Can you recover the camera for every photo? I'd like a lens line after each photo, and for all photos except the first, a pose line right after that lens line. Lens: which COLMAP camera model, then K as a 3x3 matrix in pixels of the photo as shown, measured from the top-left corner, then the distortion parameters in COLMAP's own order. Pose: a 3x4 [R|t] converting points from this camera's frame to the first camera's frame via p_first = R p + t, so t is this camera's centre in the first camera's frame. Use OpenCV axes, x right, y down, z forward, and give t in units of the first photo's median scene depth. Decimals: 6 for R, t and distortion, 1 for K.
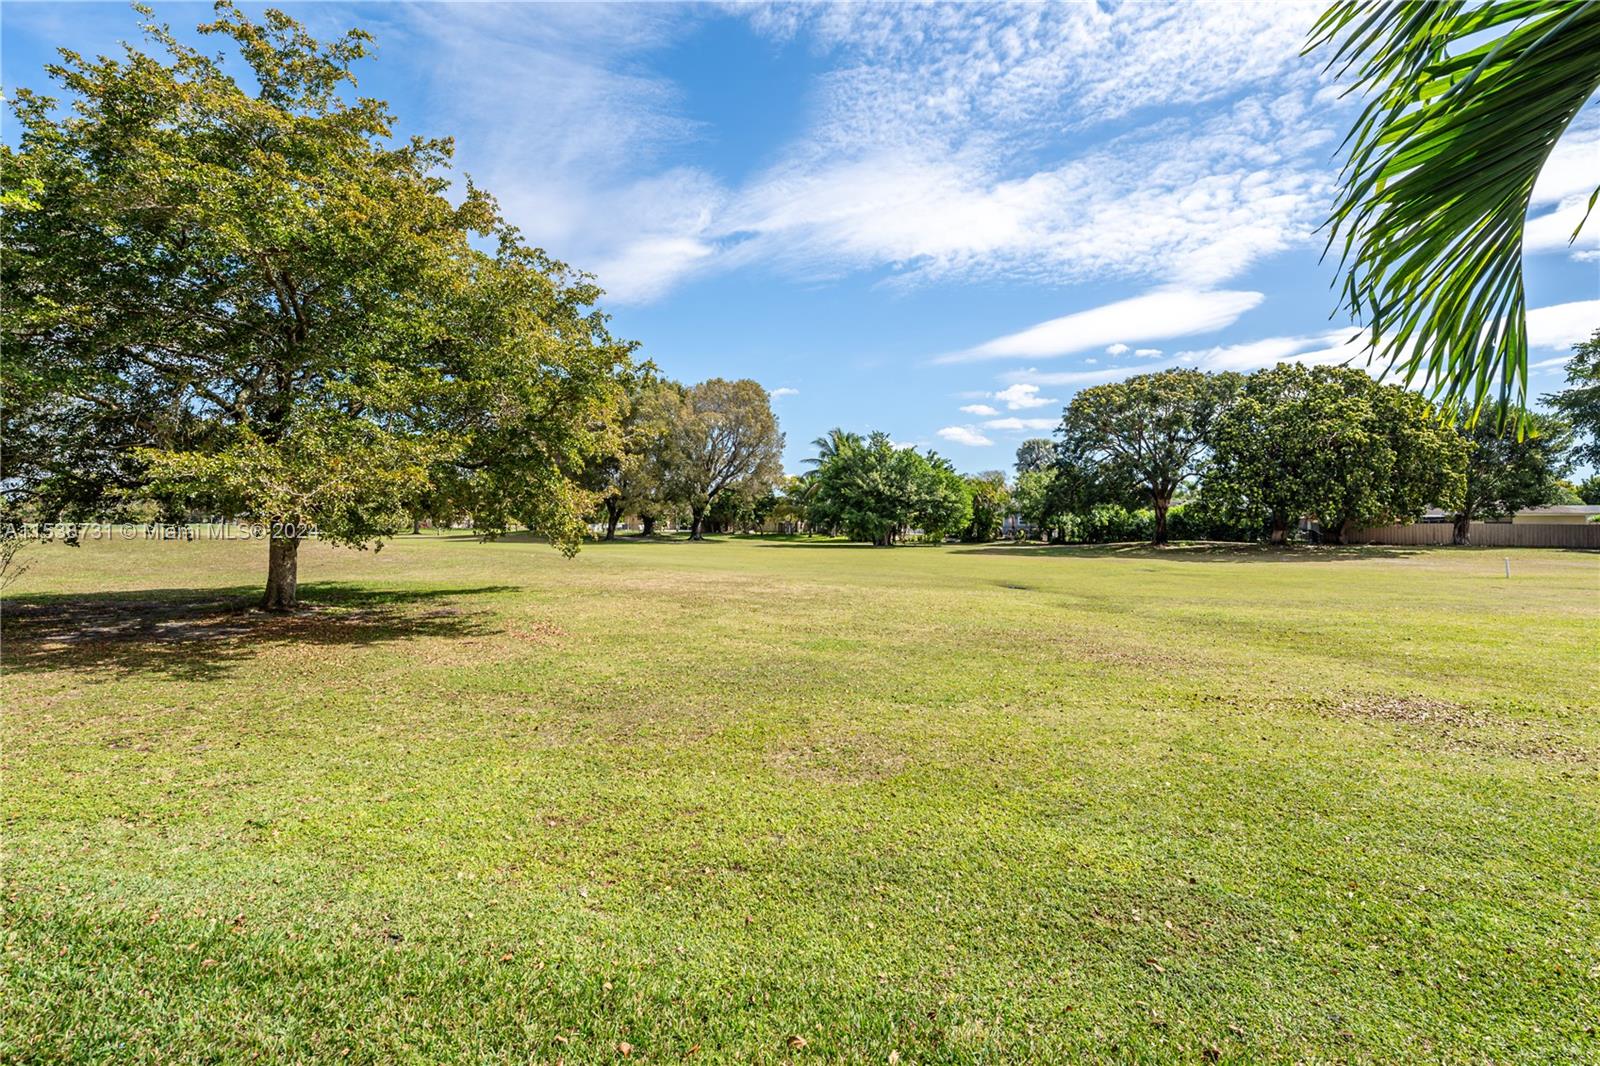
lens RADIAL K [[726.5, 0, 799.8], [0, 726.5, 504.9], [0, 0, 1]] dist [0.006061, 0.000940]
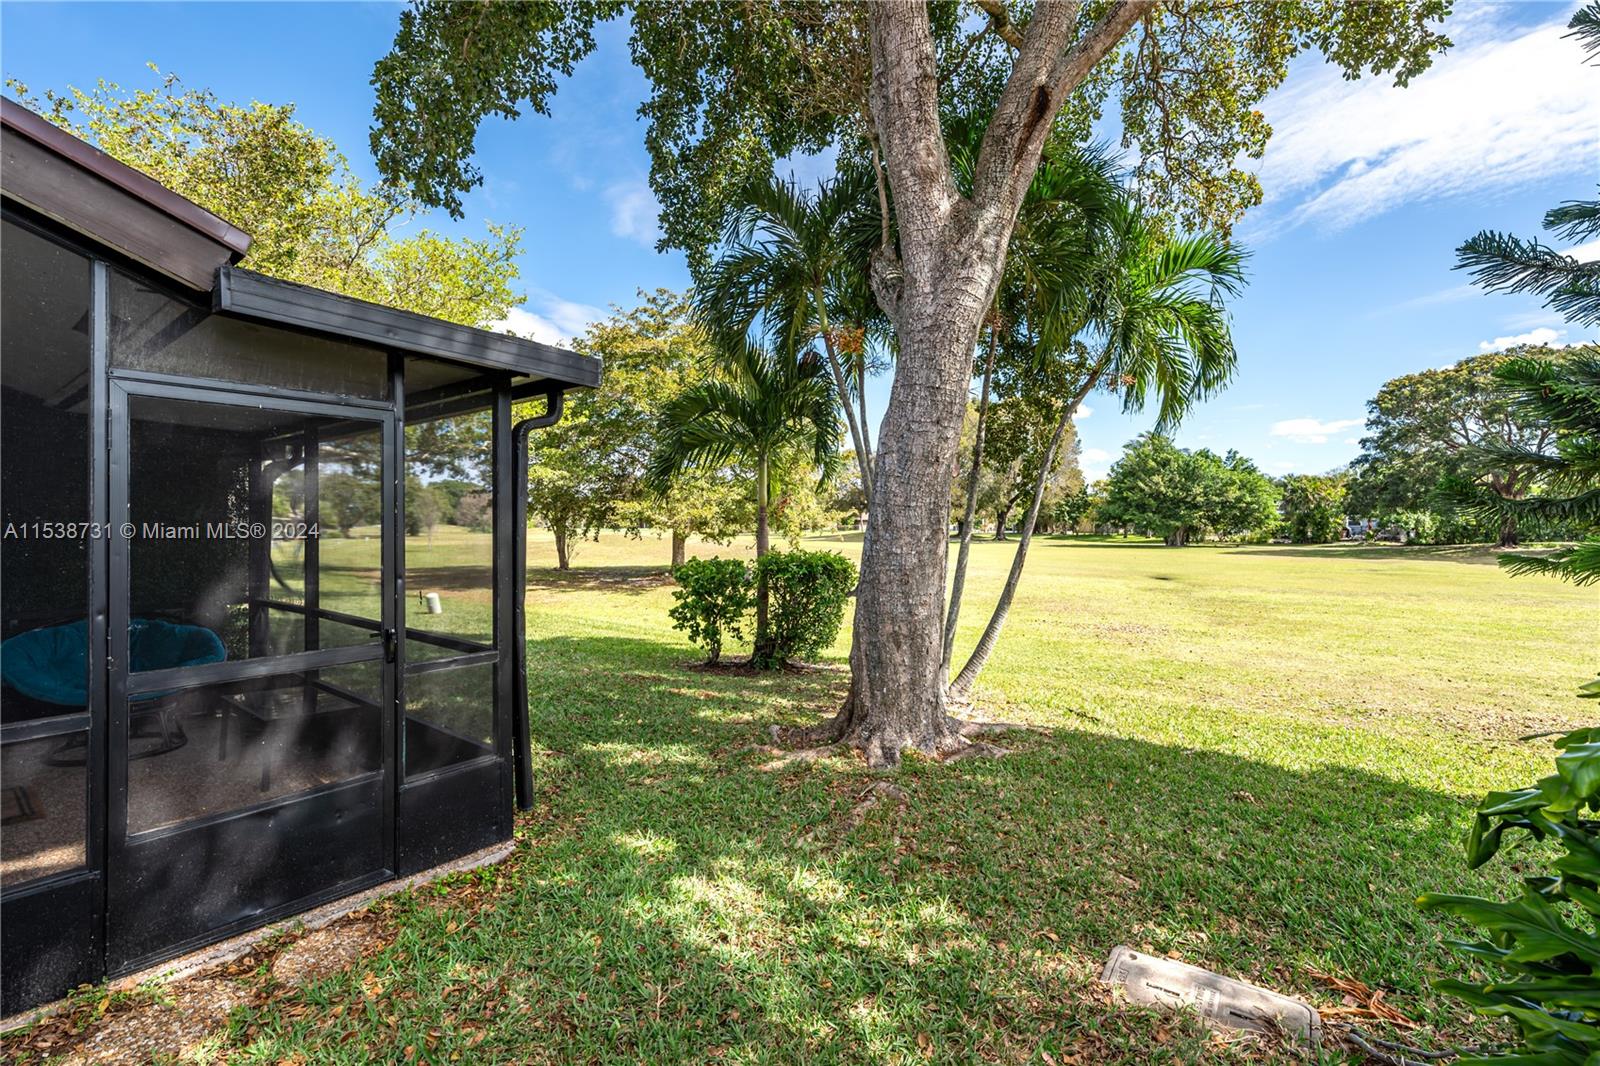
lens RADIAL K [[730.1, 0, 806.8], [0, 730.1, 529.0], [0, 0, 1]] dist [0.002243, 0.000262]
pose [[0.877136, -0.004288, -0.480223, 0.190541], [0.020374, 0.999392, 0.028289, -0.009622], [0.479810, -0.034597, 0.876690, -0.191965]]
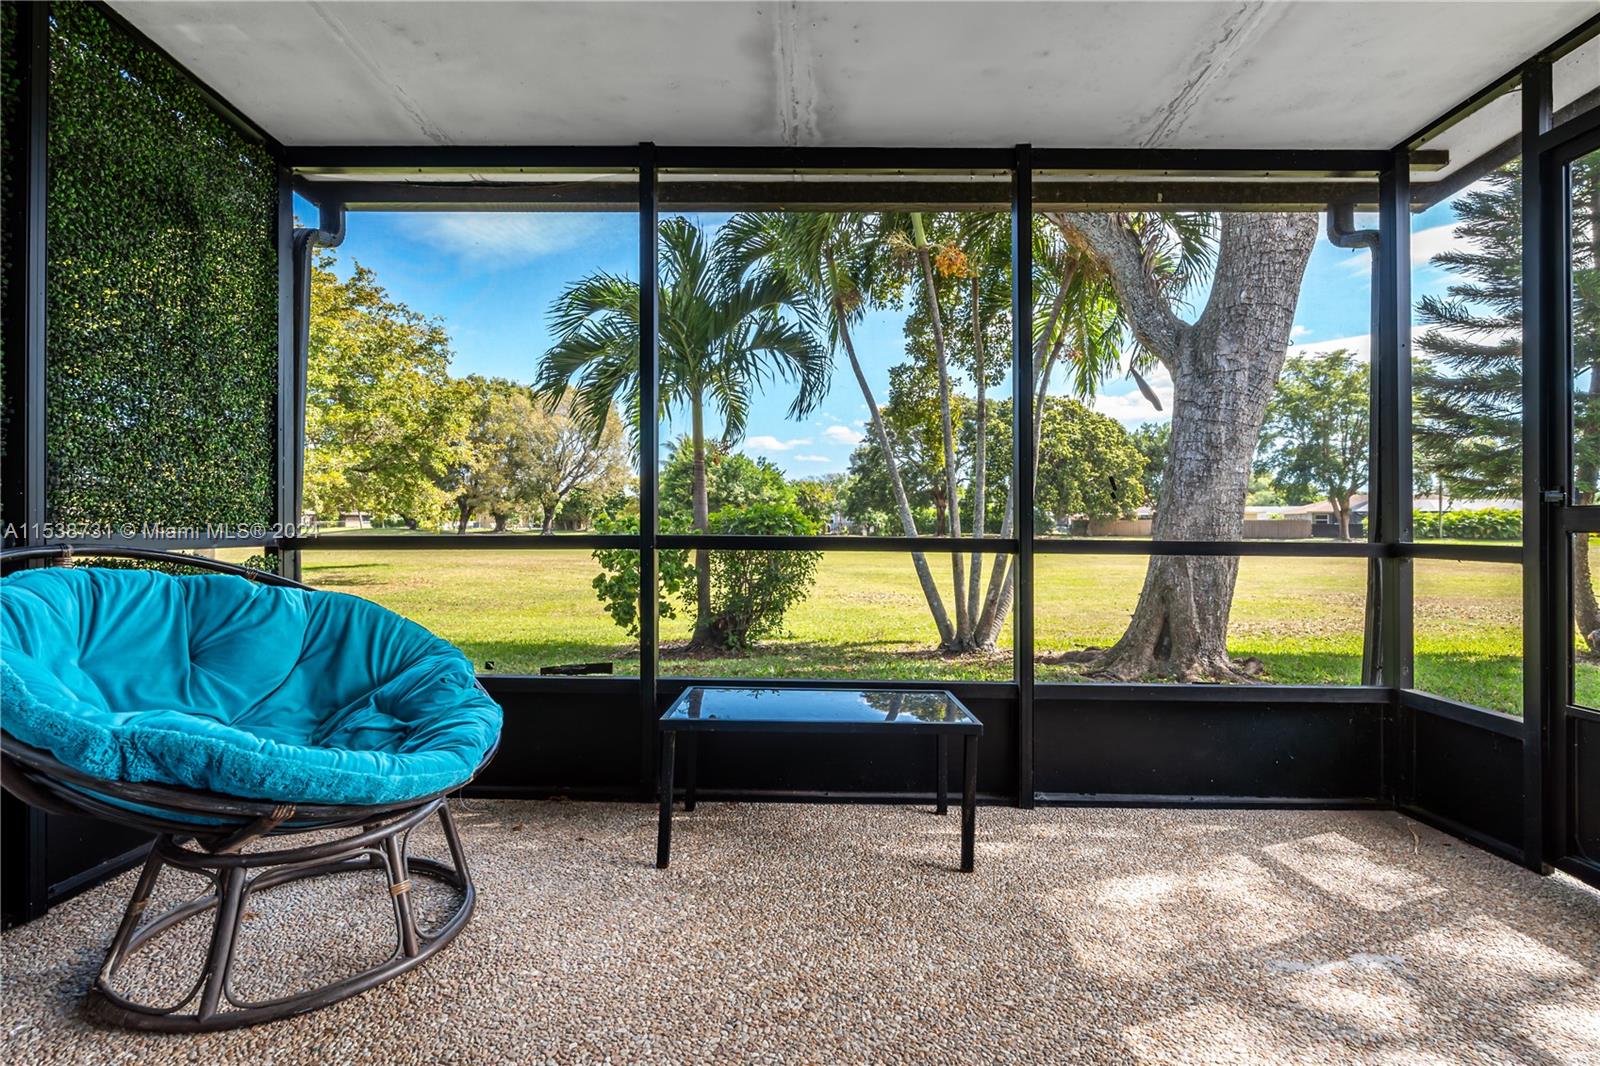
lens RADIAL K [[730.1, 0, 806.8], [0, 730.1, 529.0], [0, 0, 1]] dist [0.002243, 0.000262]
pose [[0.982168, -0.002630, 0.187986, 0.043770], [-0.003275, 0.999511, 0.031098, 0.004830], [-0.187976, -0.031159, 0.981679, -0.183299]]
